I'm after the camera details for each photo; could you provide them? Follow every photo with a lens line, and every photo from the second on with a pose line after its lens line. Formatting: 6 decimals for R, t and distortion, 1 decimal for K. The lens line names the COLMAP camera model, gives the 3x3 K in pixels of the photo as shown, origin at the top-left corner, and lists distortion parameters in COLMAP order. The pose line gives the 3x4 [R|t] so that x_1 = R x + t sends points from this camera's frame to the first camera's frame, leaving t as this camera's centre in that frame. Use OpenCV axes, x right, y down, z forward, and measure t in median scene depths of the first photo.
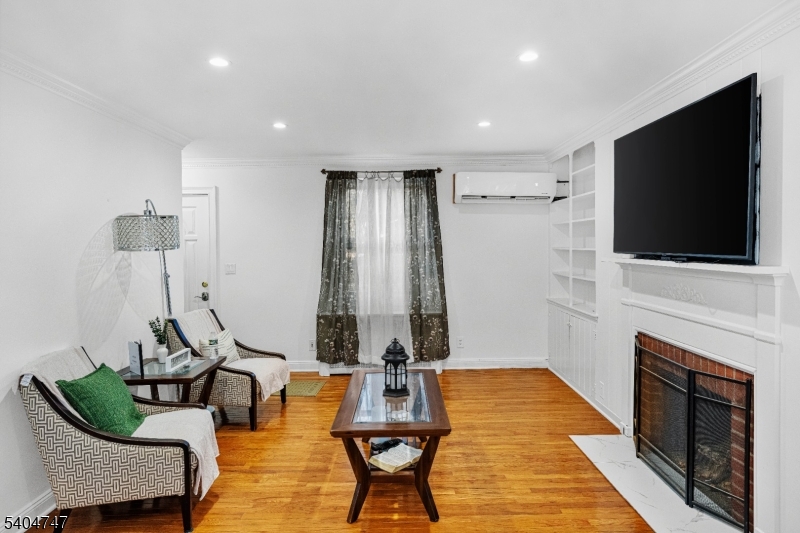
lens RADIAL K [[498.4, 0, 400.4], [0, 498.4, 248.2], [0, 0, 1]] dist [0.000065, -0.000025]
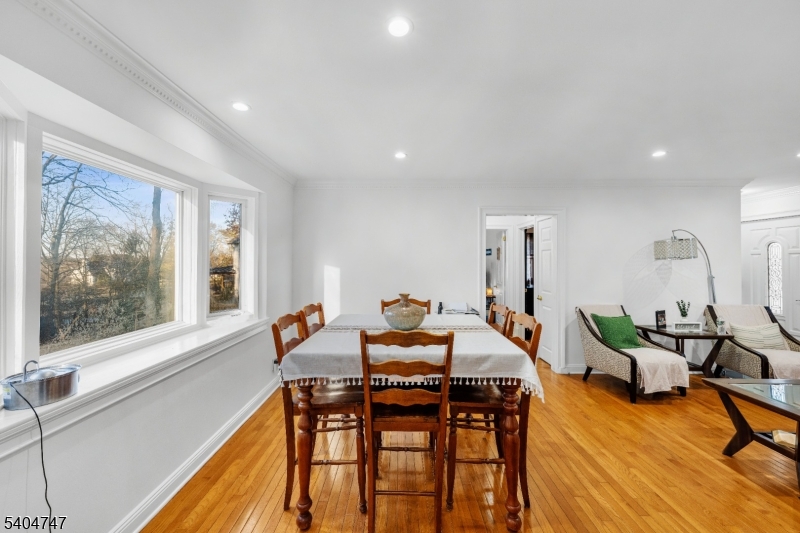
lens RADIAL K [[313.0, 0, 399.1], [0, 313.0, 262.3], [0, 0, 1]] dist [0.000529, 0.000050]
pose [[-0.009286, 0.023934, -0.999670, 0.593049], [-0.007058, 0.999687, 0.024000, -0.007737], [0.999932, 0.007279, -0.009114, 0.062212]]
